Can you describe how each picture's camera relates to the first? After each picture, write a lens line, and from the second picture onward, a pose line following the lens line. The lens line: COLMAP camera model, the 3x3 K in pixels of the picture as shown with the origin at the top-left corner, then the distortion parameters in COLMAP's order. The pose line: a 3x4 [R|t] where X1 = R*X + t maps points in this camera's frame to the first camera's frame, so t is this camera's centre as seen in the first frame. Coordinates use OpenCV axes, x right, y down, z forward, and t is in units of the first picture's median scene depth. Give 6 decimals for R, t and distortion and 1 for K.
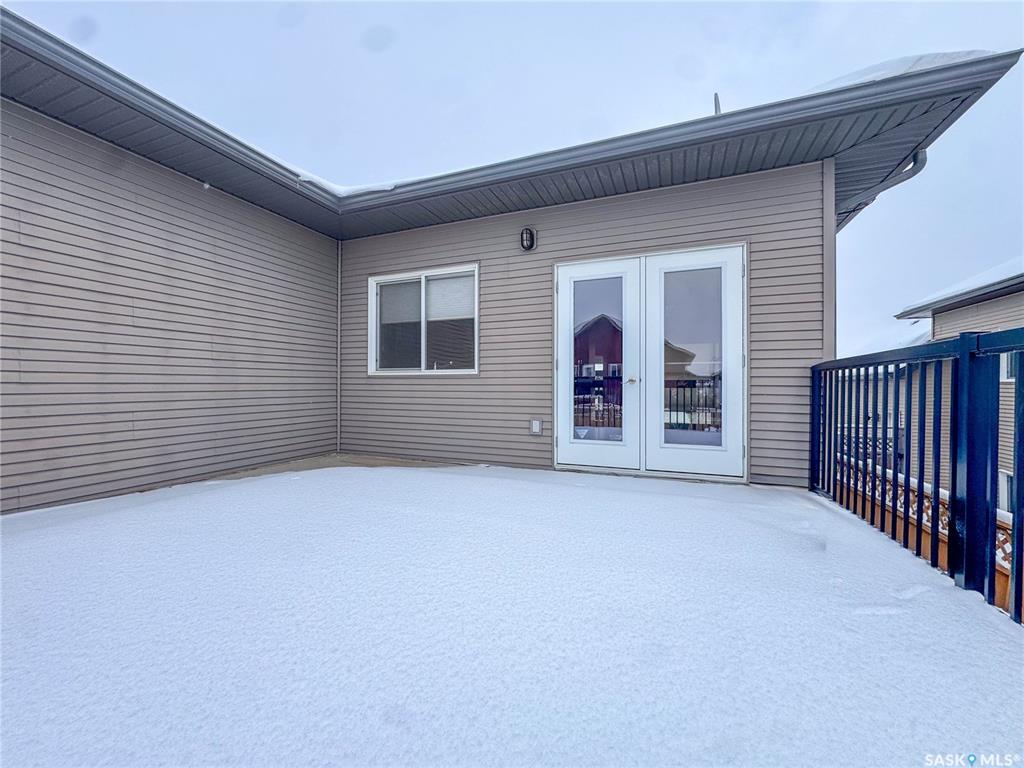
lens RADIAL K [[411.0, 0, 512.0], [0, 411.0, 384.0], [0, 0, 1]] dist [-0.000352, -0.000012]
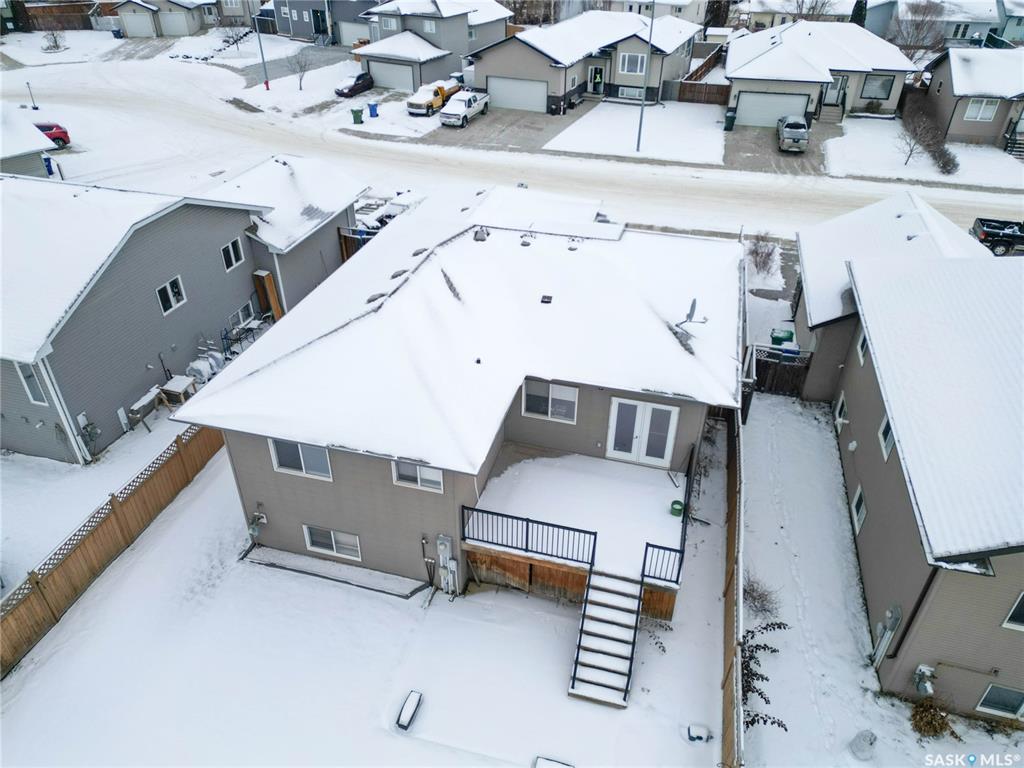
lens RADIAL K [[708.1, 0, 512.0], [0, 708.1, 384.0], [0, 0, 1]] dist [0.076346, -0.066570]
pose [[0.994329, -0.054956, 0.091045, -0.951569], [-0.004747, 0.832334, 0.554254, -2.922546], [-0.106239, -0.551543, 0.827353, -2.647625]]
